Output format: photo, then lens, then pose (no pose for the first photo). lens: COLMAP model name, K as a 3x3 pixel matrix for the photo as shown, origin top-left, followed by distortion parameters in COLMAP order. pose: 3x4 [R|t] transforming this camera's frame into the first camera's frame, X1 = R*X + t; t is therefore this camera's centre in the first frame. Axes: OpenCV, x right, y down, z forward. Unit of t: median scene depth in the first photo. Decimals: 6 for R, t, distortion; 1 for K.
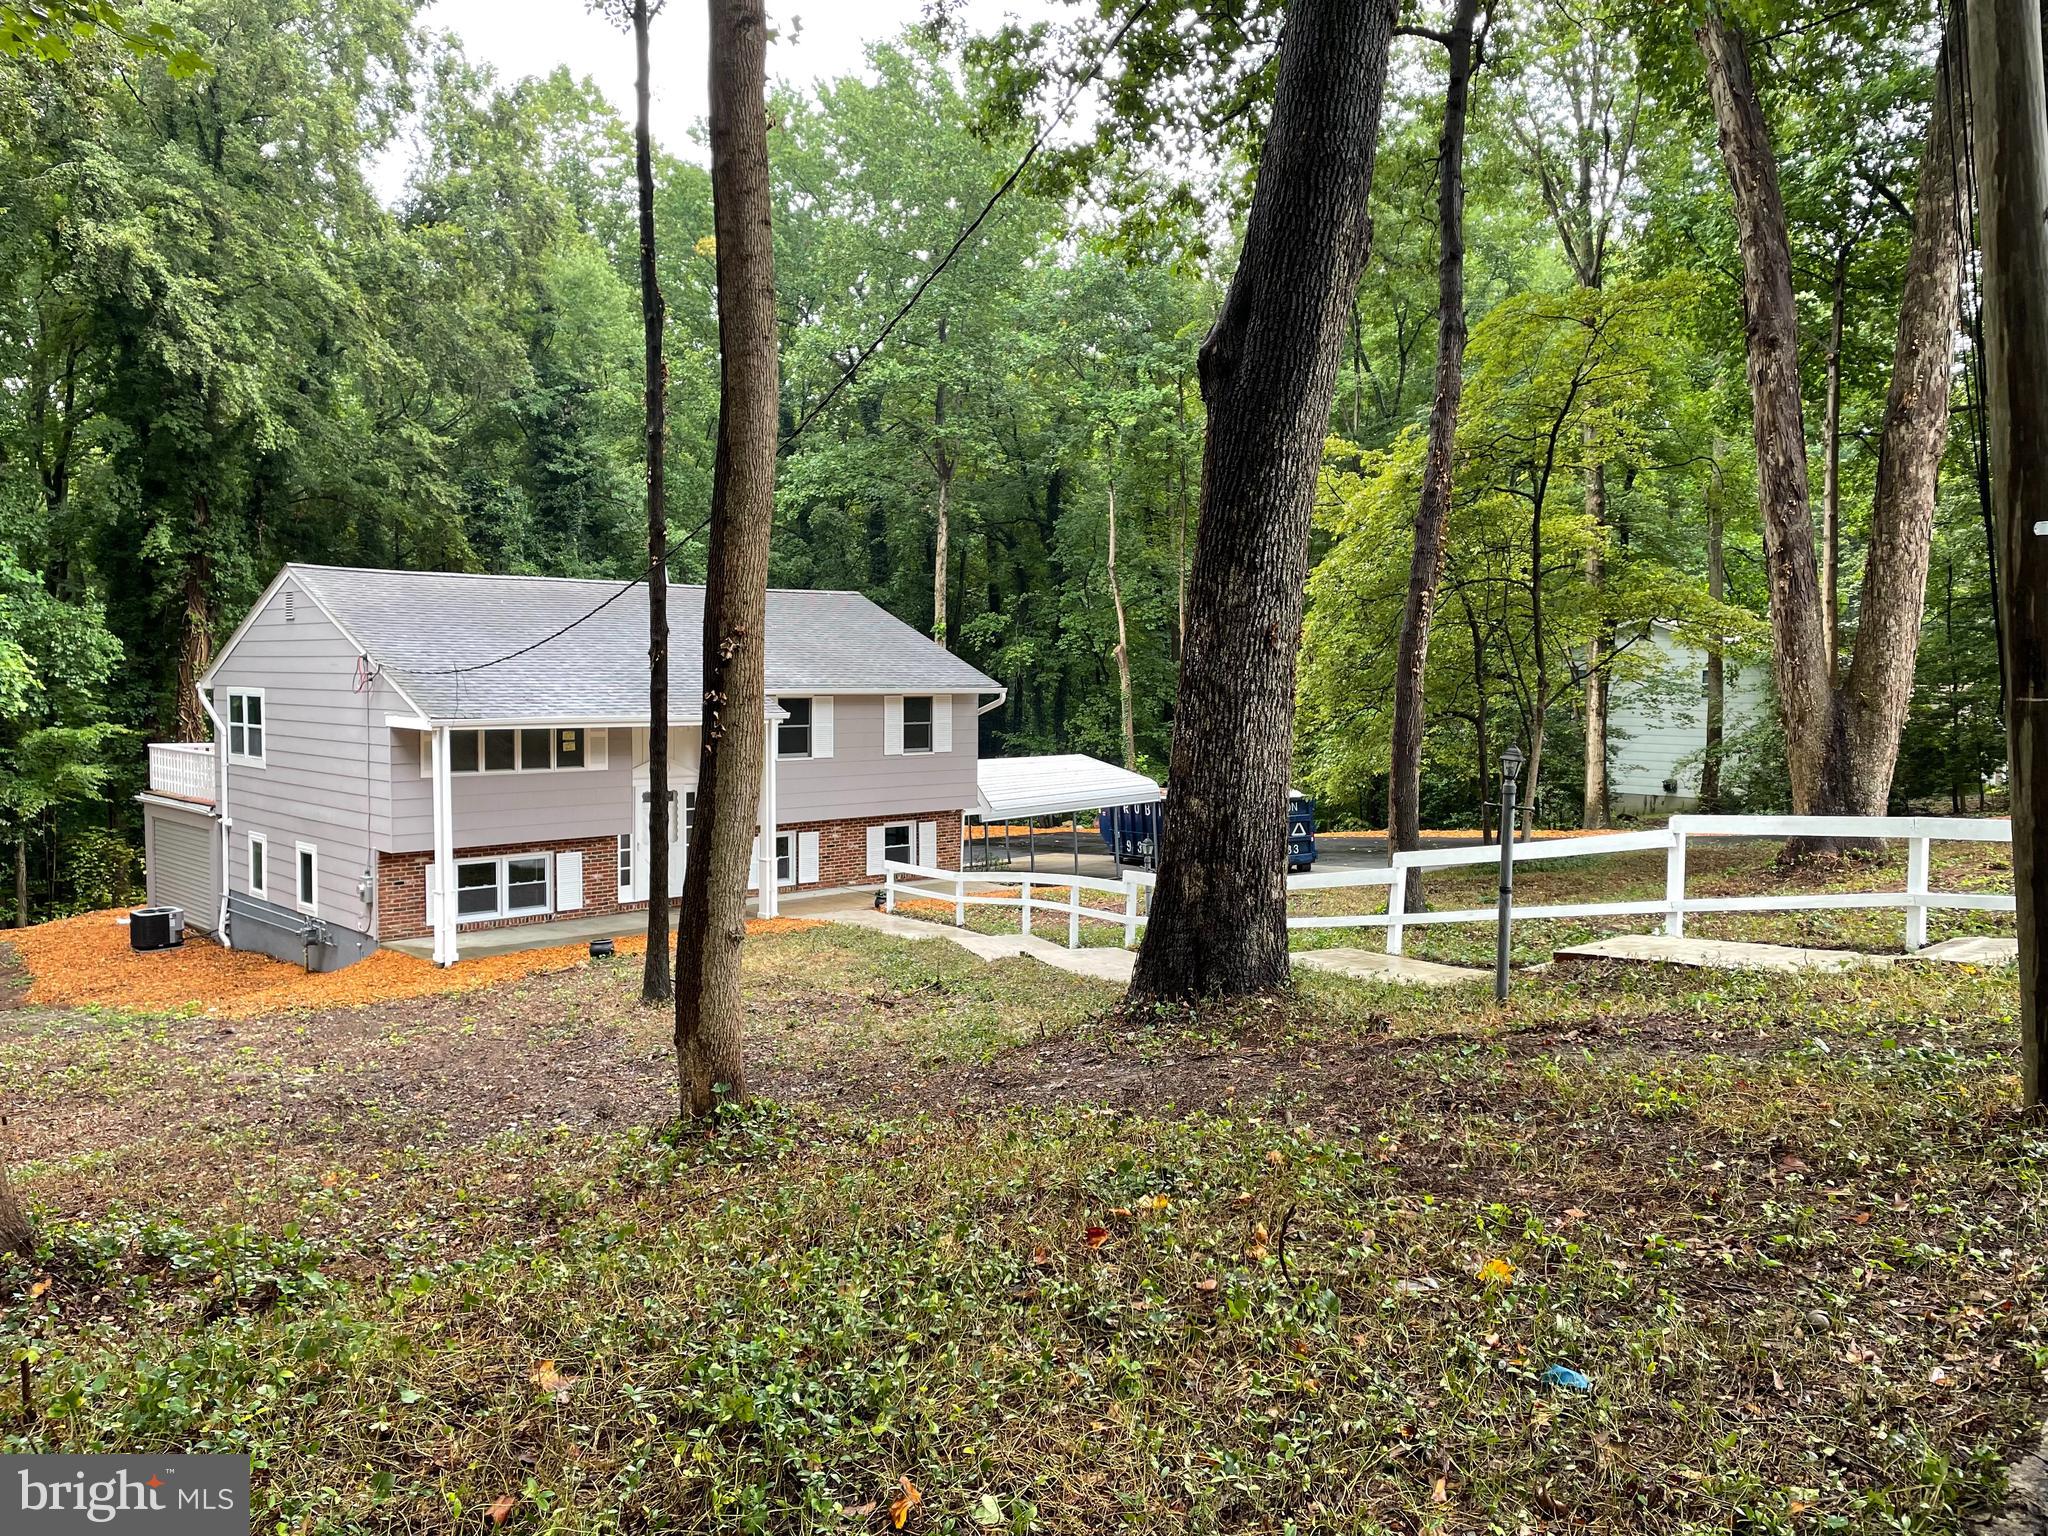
lens RADIAL K [[1539.0, 0, 1024.2], [0, 1539.0, 760.9], [0, 0, 1]] dist [0.055656, -0.038862]
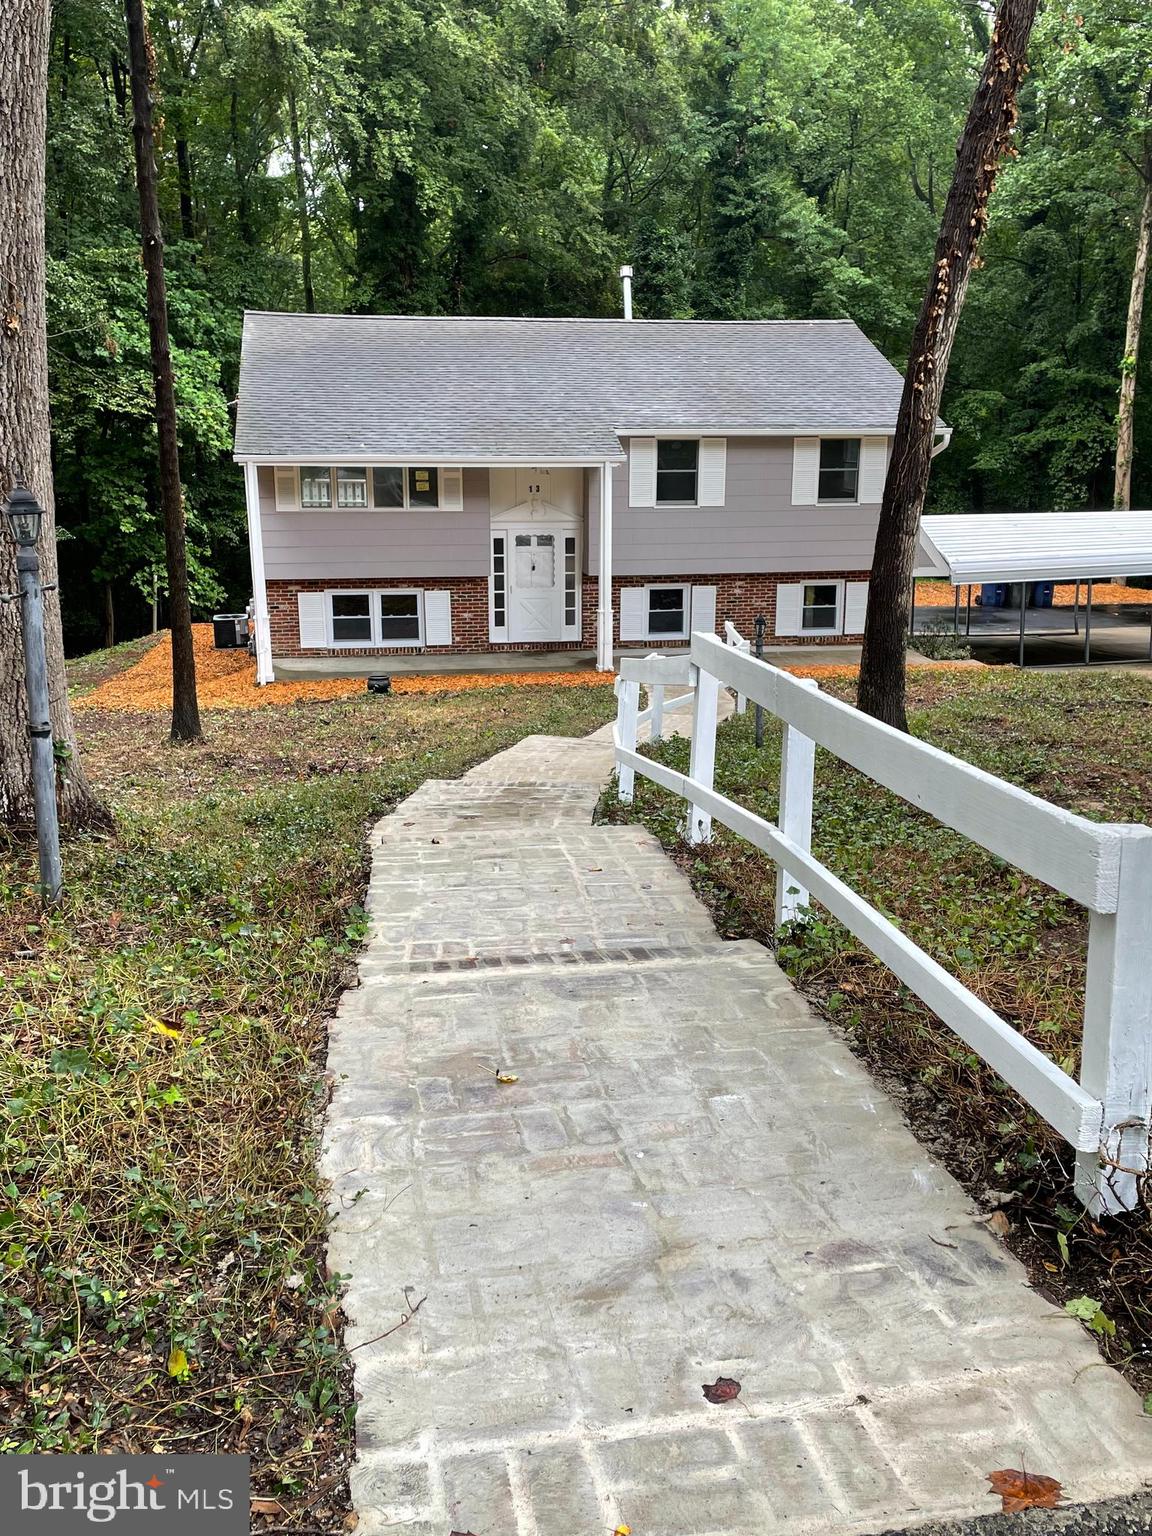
lens RADIAL K [[1298.1, 0, 575.6], [0, 1298.1, 770.5], [0, 0, 1]] dist [0.056966, -0.016757]
pose [[0.832047, 0.145103, -0.535391, 0.237317], [-0.033389, 0.976531, 0.212772, -0.010392], [0.553700, -0.159160, 0.817364, 0.275764]]
